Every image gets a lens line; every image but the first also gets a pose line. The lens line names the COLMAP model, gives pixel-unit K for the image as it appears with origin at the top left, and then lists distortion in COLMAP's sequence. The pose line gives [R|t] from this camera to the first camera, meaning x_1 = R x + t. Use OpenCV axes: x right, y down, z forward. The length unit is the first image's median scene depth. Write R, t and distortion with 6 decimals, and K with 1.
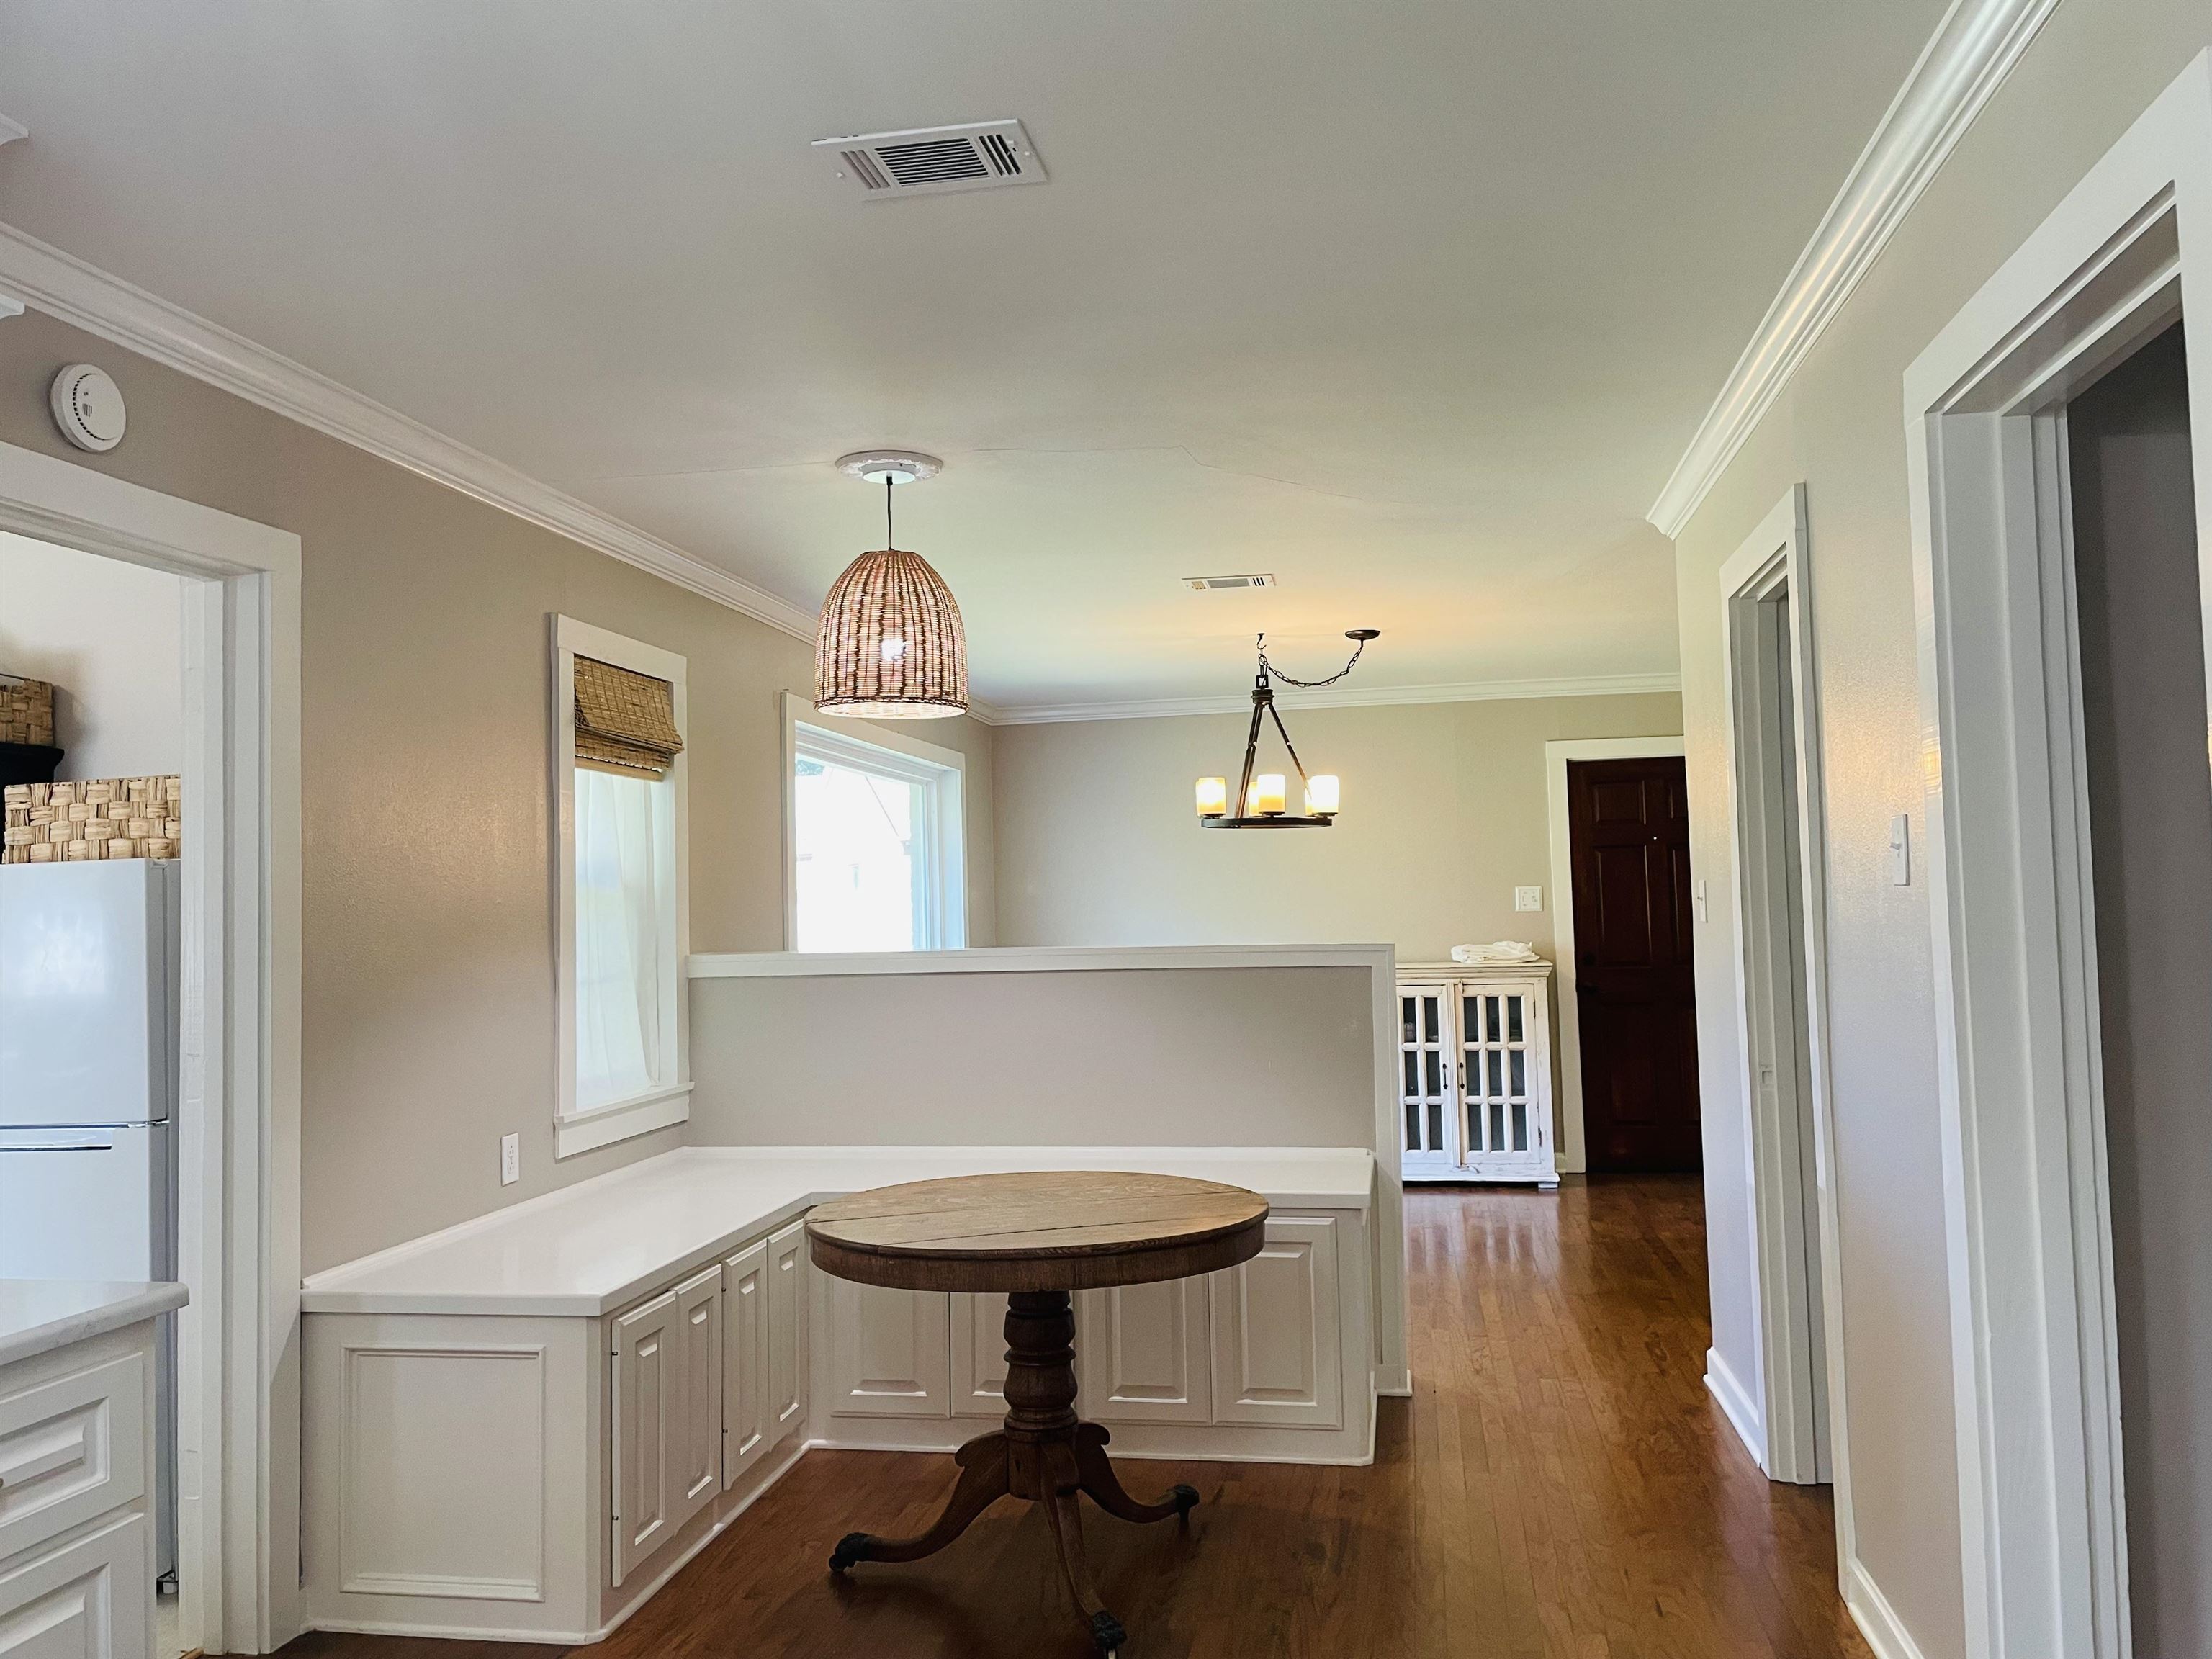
lens RADIAL K [[1673.5, 0, 1109.5], [0, 1673.5, 817.8], [0, 0, 1]] dist [0.089200, -0.108509]
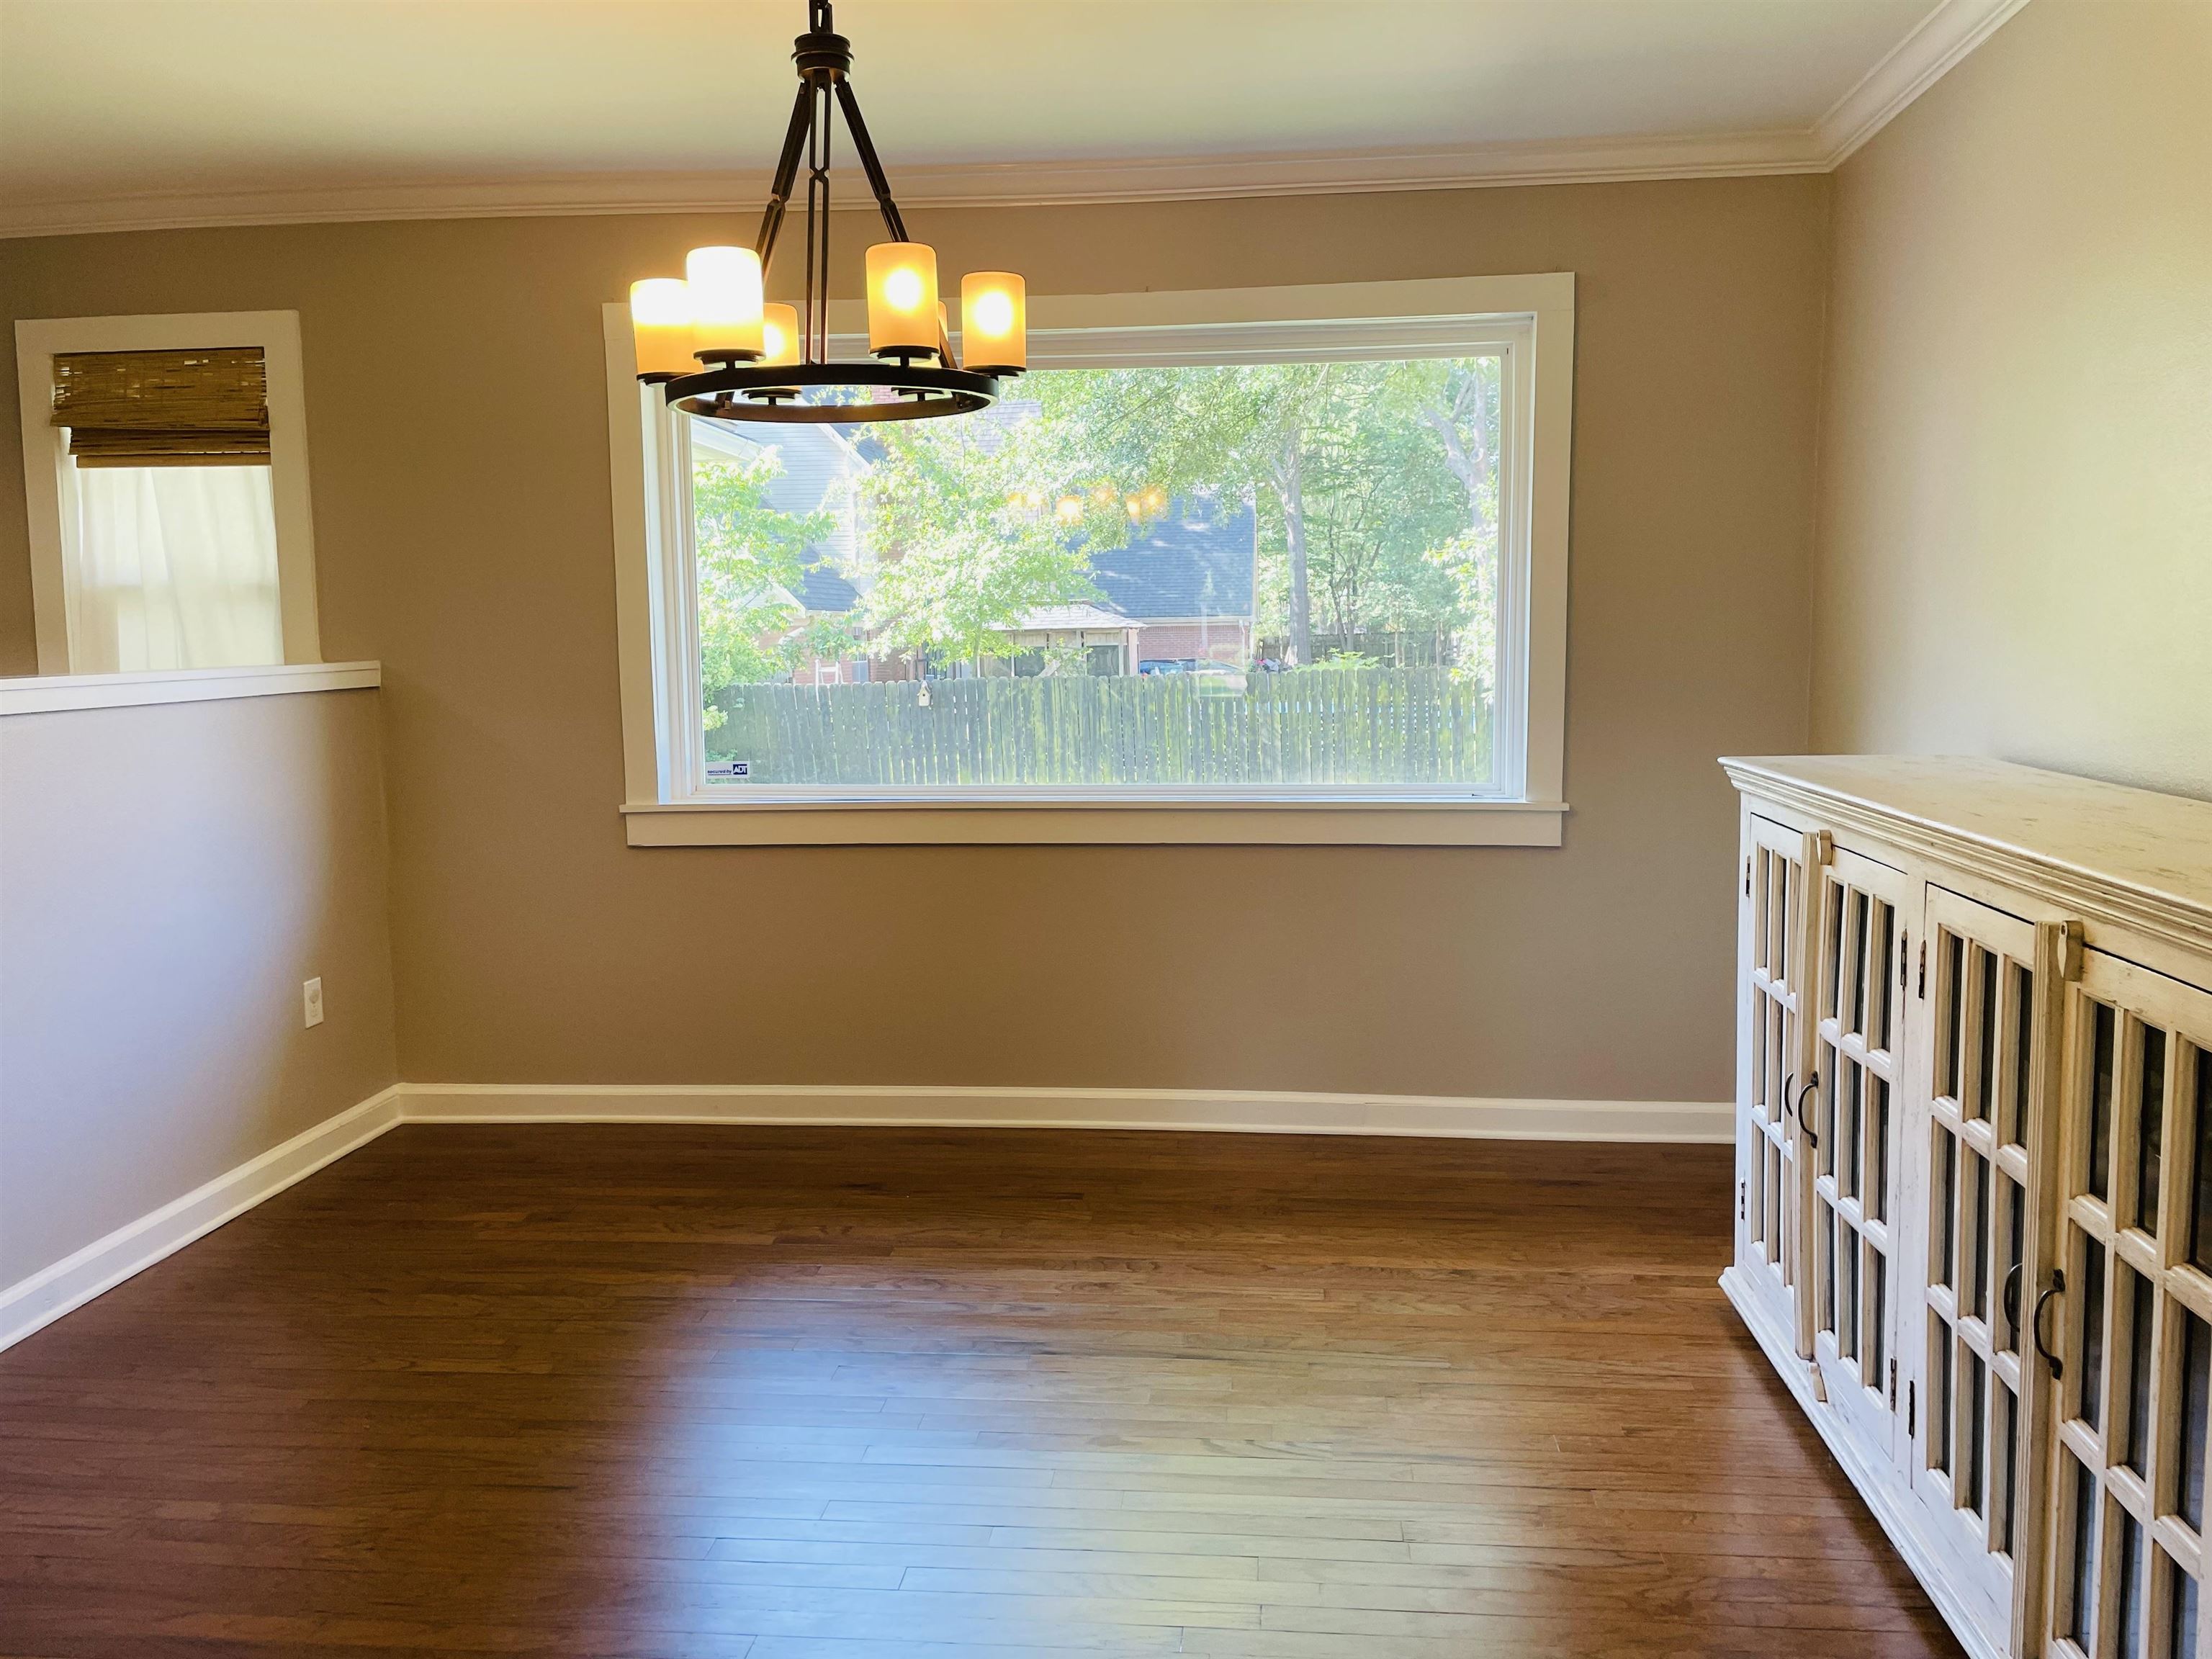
lens RADIAL K [[1673.5, 0, 1125.1], [0, 1673.5, 796.7], [0, 0, 1]] dist [0.089200, -0.108509]
pose [[0.091361, 0.122358, -0.988272, 0.421459], [0.069905, 0.989186, 0.128934, 0.041948], [0.993361, -0.080864, 0.081820, 0.859306]]
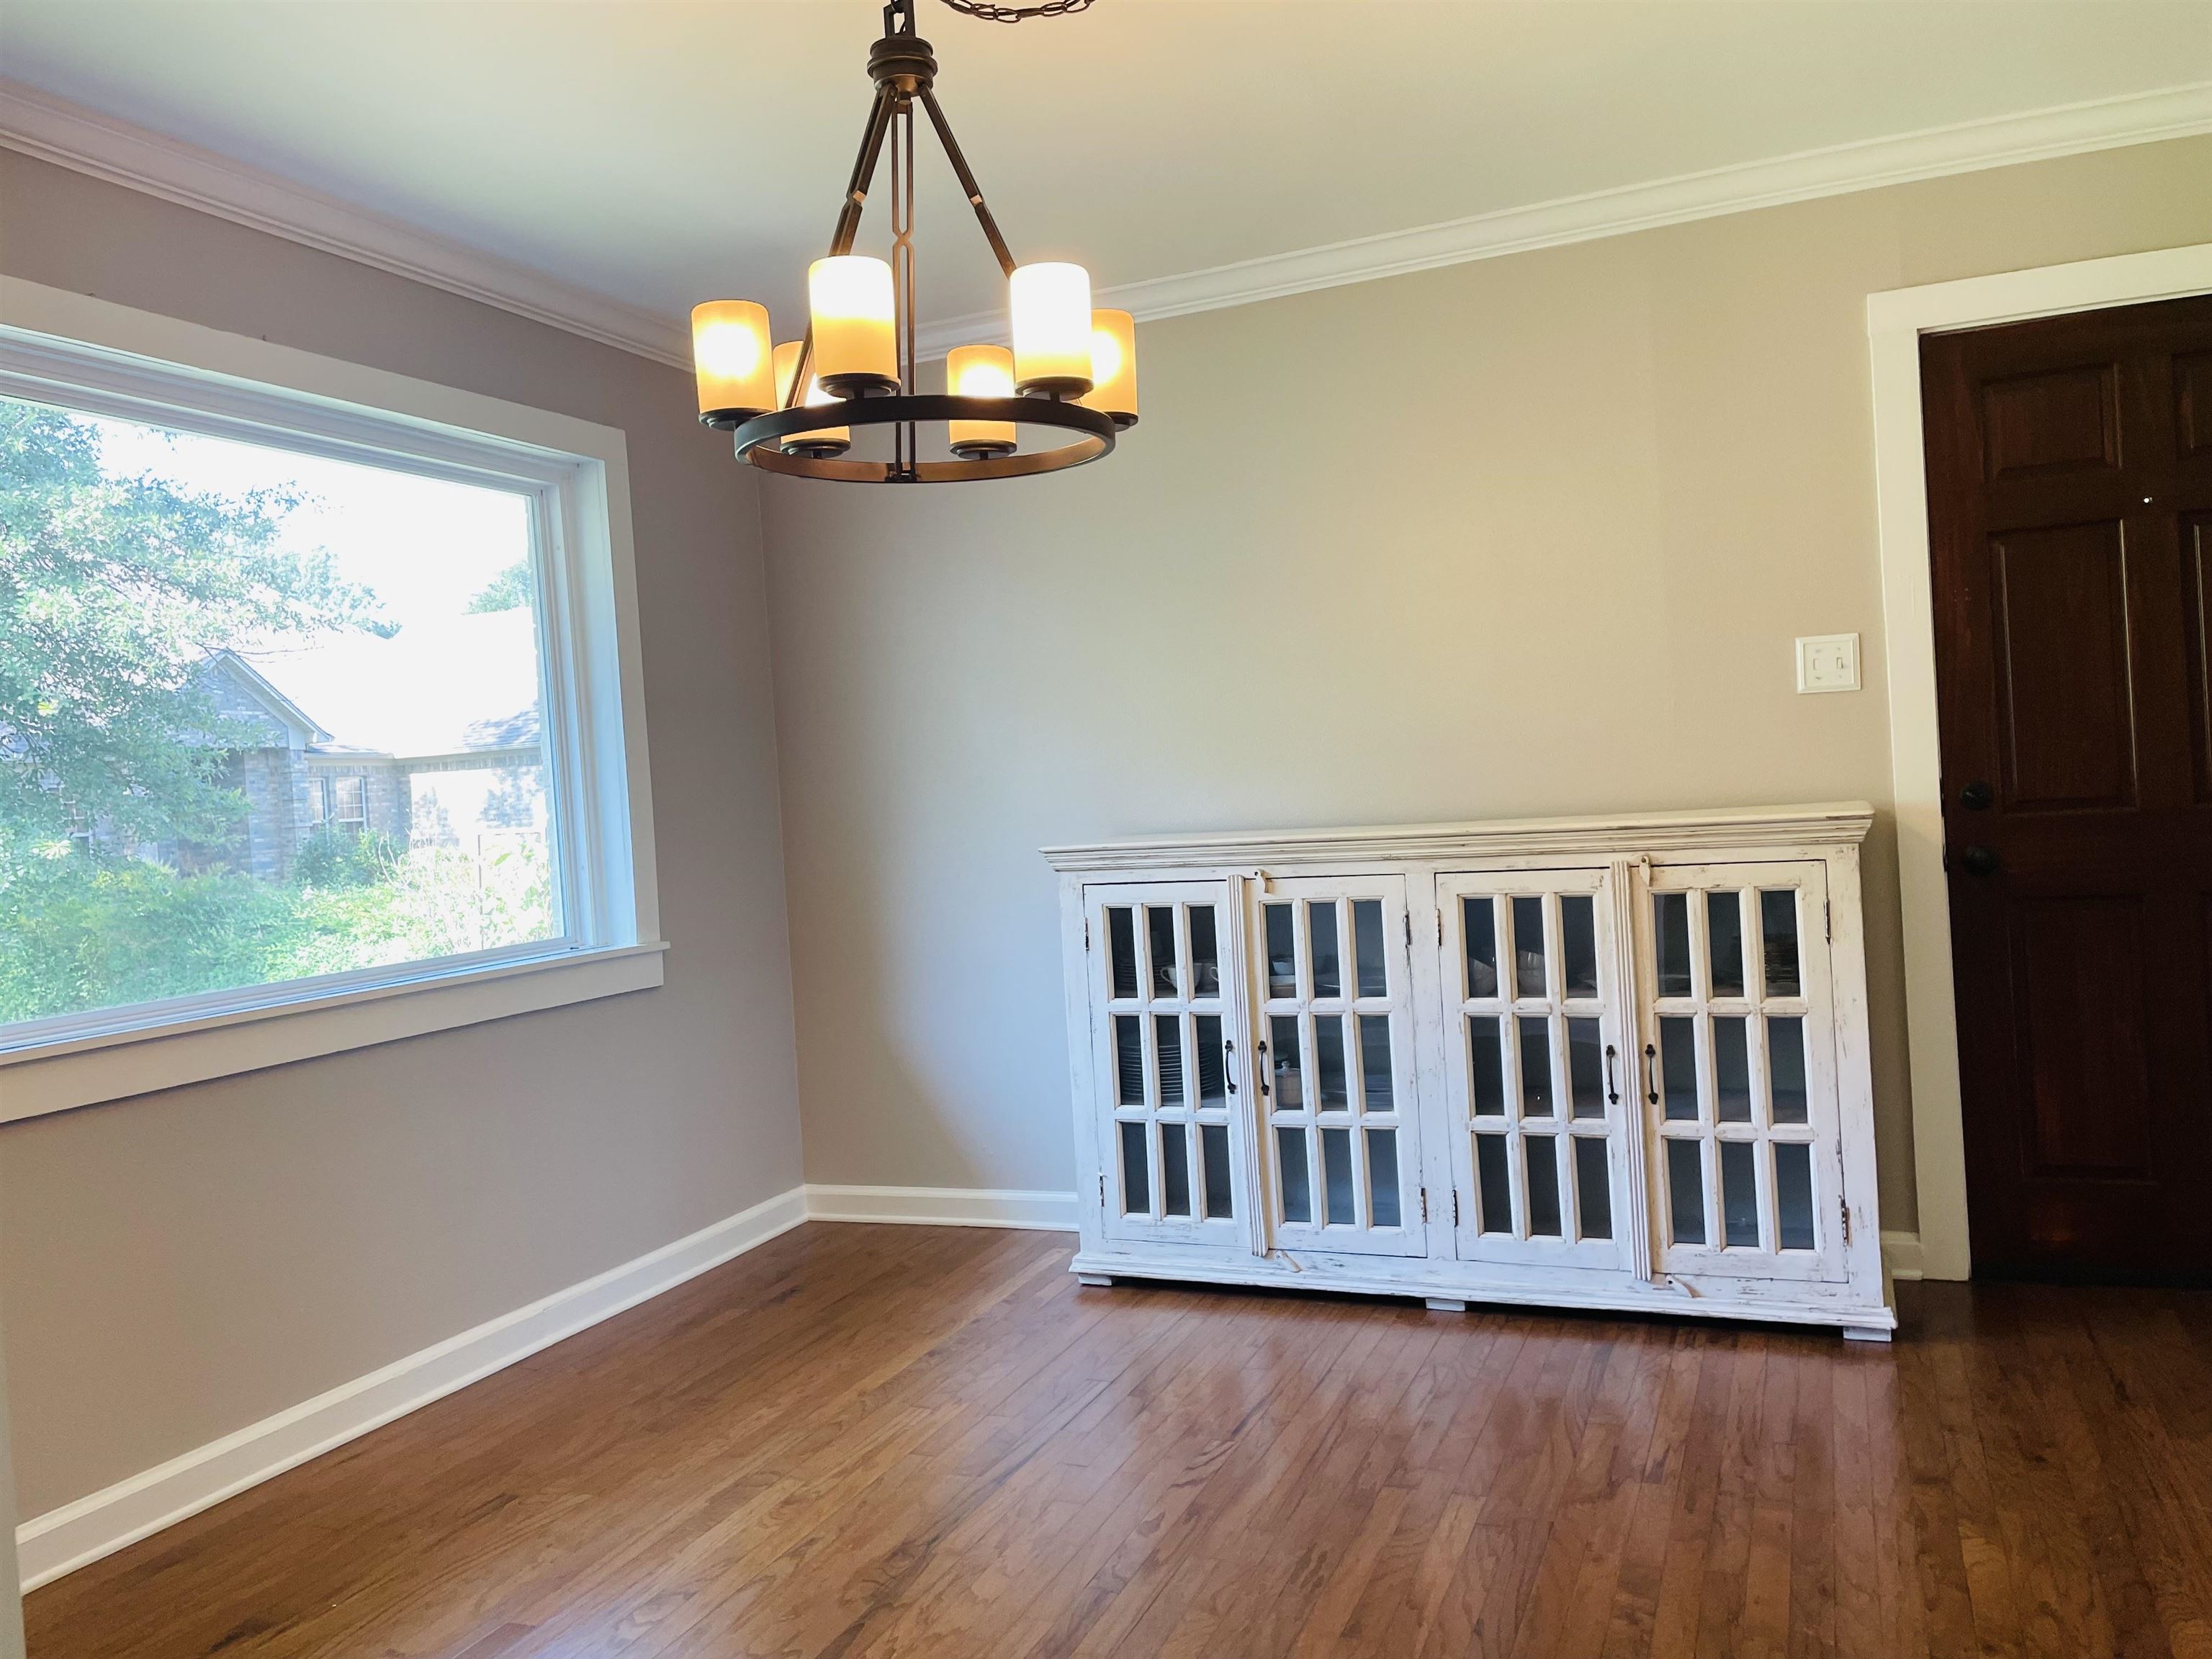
lens RADIAL K [[1673.5, 0, 1105.3], [0, 1673.5, 813.1], [0, 0, 1]] dist [0.089200, -0.108509]
pose [[0.976200, -0.029977, -0.214792, 0.167465], [0.048924, 0.995311, 0.083446, 0.043000], [0.211283, -0.091968, 0.973089, 0.552575]]
